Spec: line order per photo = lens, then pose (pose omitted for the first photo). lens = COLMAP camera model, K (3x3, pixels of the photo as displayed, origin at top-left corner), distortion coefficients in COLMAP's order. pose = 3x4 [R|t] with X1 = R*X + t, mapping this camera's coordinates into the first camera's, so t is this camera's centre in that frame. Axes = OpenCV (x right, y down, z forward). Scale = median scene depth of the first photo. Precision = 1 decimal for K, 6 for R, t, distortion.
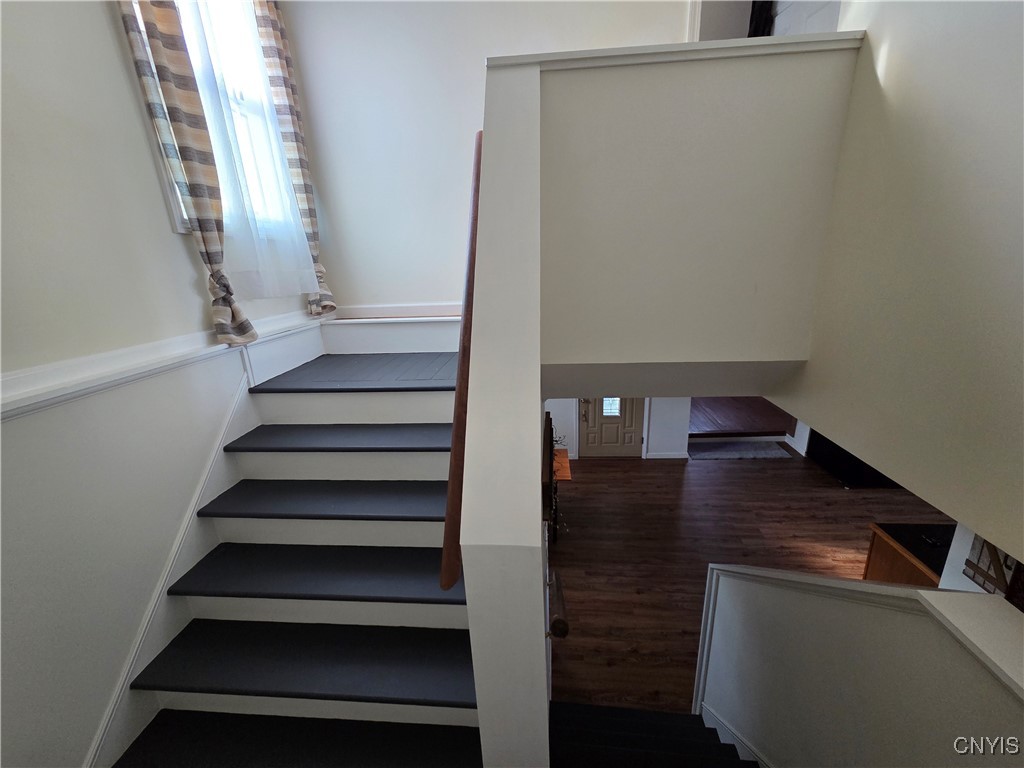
lens RADIAL K [[415.4, 0, 509.8], [0, 415.4, 382.6], [0, 0, 1]] dist [0.002583, 0.000040]
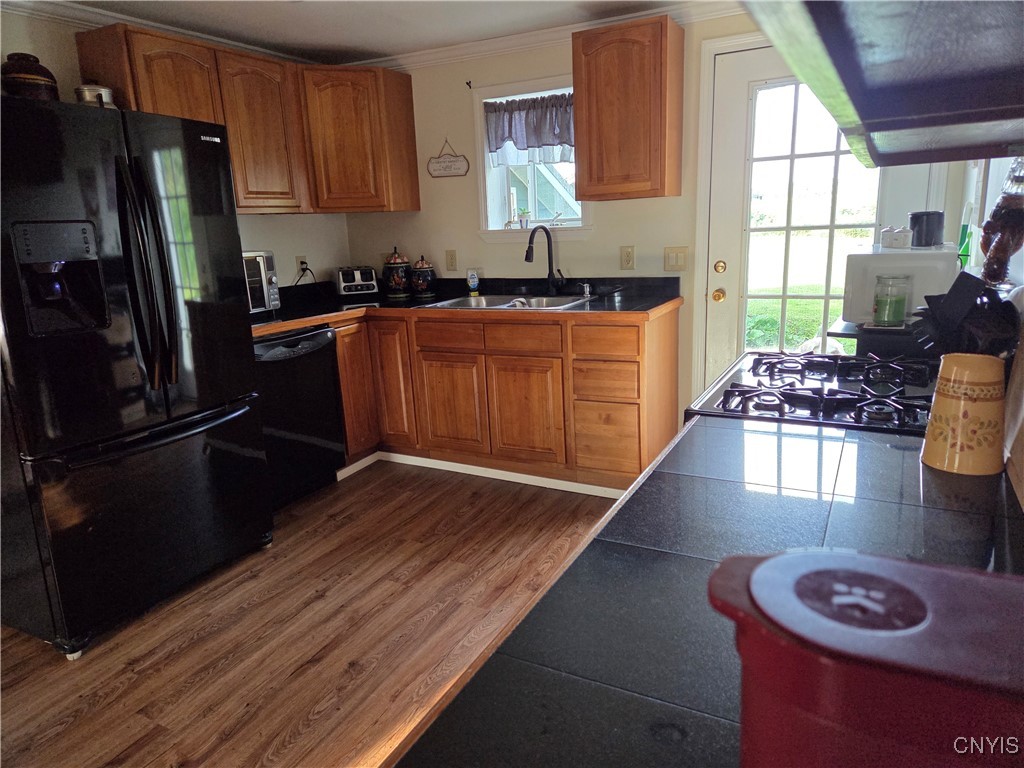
lens RADIAL K [[681.6, 0, 512.0], [0, 681.6, 384.0], [0, 0, 1]] dist [0.046840, -0.001347]
pose [[0.409088, -0.192410, 0.891978, 0.587188], [0.295988, 0.952642, 0.069747, 0.145888], [-0.863156, 0.235482, 0.446666, 0.538975]]
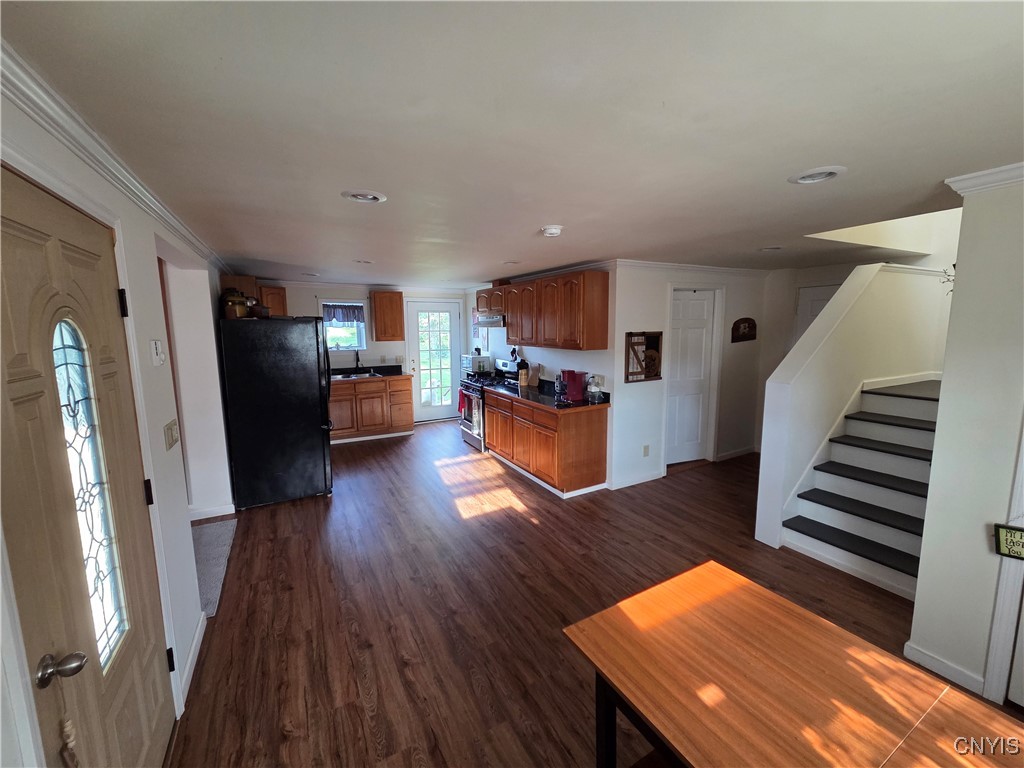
lens RADIAL K [[415.4, 0, 509.8], [0, 415.4, 382.6], [0, 0, 1]] dist [0.002583, 0.000040]
pose [[-0.544852, -0.074612, 0.835206, -0.039755], [0.272179, 0.926367, 0.260314, -0.067396], [-0.793130, 0.369158, -0.484425, 1.088958]]
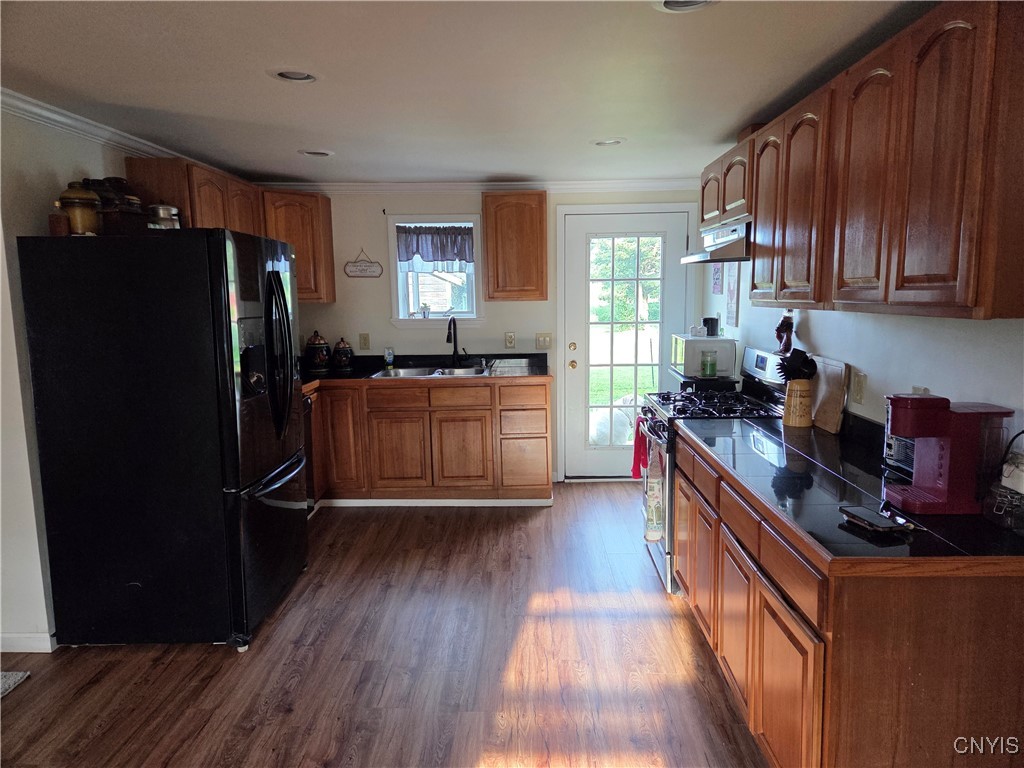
lens RADIAL K [[681.9, 0, 512.1], [0, 681.9, 389.1], [0, 0, 1]] dist [0.051284, 0.000342]
pose [[-0.050270, -0.103233, 0.993386, 0.262552], [0.309392, 0.944105, 0.113769, 0.056237], [-0.949605, 0.313065, -0.015521, 0.767968]]
